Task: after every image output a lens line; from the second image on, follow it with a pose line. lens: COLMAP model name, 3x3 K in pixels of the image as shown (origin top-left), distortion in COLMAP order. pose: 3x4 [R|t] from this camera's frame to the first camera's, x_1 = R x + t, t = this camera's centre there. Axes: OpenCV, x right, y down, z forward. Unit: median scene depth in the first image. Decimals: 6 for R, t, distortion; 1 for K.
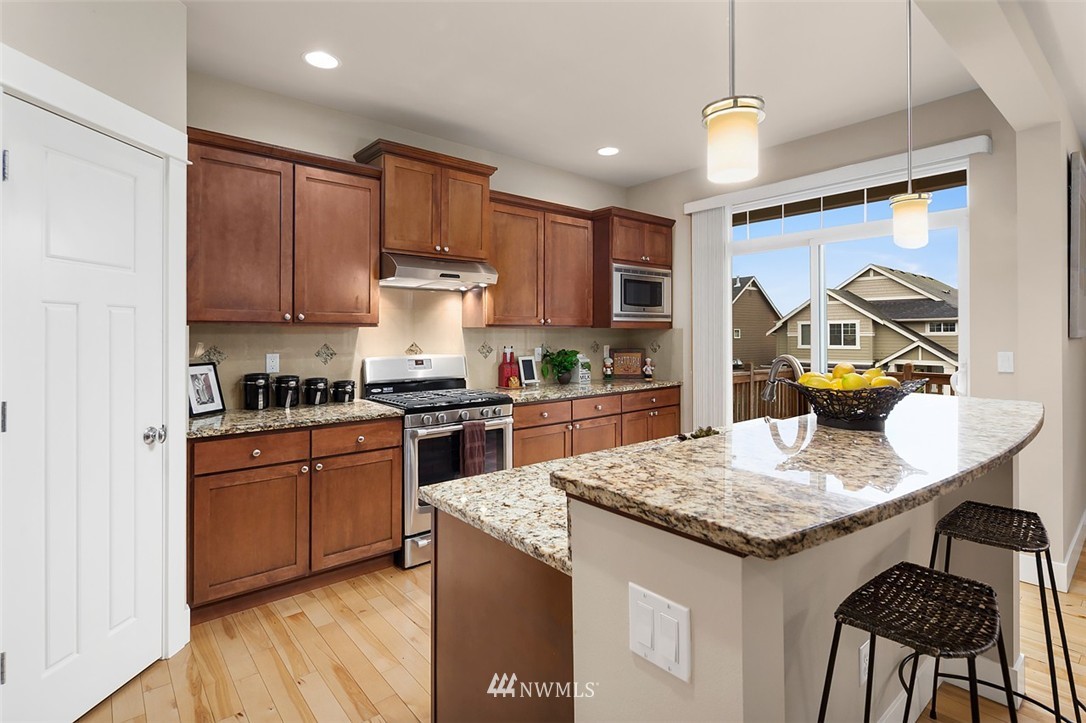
lens RADIAL K [[524.7, 0, 539.0], [0, 524.7, 337.1], [0, 0, 1]] dist [0.003998, 0.000089]
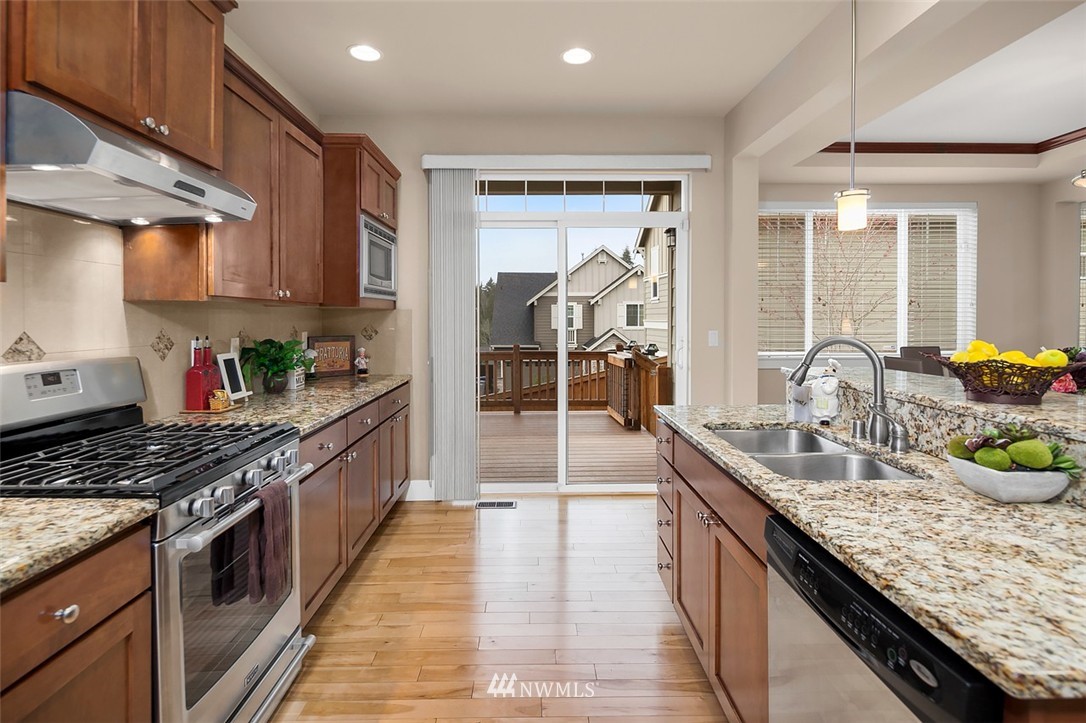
lens RADIAL K [[543.8, 0, 543.3], [0, 543.8, 326.1], [0, 0, 1]] dist [0.000236, -0.000169]
pose [[0.620753, -0.008103, 0.783964, -0.300802], [-0.001142, 0.999936, 0.011239, 0.000003], [-0.784005, -0.007872, 0.620704, 0.378479]]
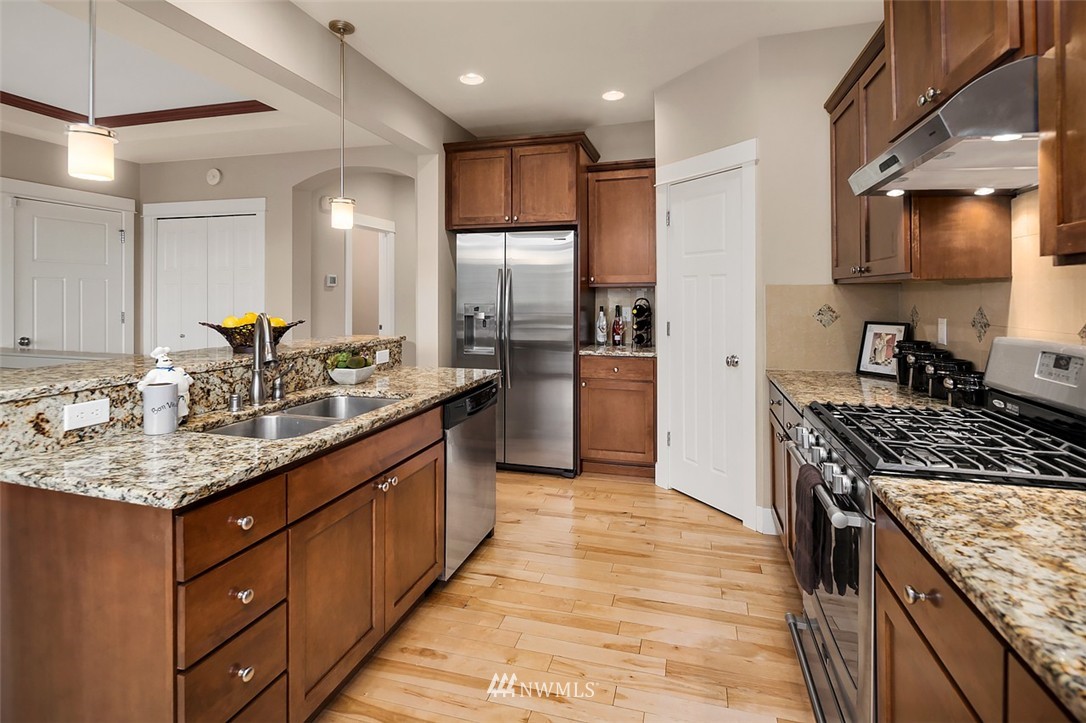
lens RADIAL K [[538.3, 0, 542.0], [0, 538.3, 287.3], [0, 0, 1]] dist [-0.000194, -0.000136]
pose [[-0.823792, -0.000118, -0.566892, 0.296310], [0.003164, 0.999983, -0.004807, -0.007662], [0.566883, -0.005754, -0.823778, 1.026343]]
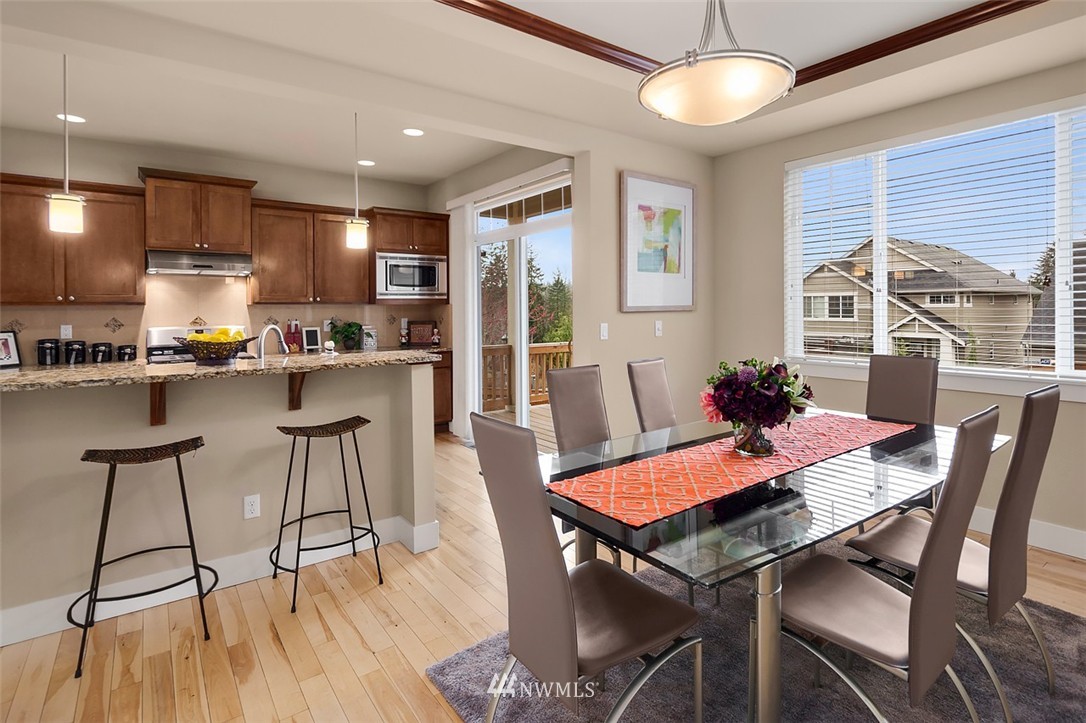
lens RADIAL K [[535.9, 0, 548.2], [0, 535.9, 317.4], [0, 0, 1]] dist [0.000457, -0.000511]
pose [[0.998597, -0.000665, -0.052956, 0.655248], [0.001474, 0.999883, 0.015247, -0.005961], [0.052940, -0.015304, 0.998480, -0.264628]]
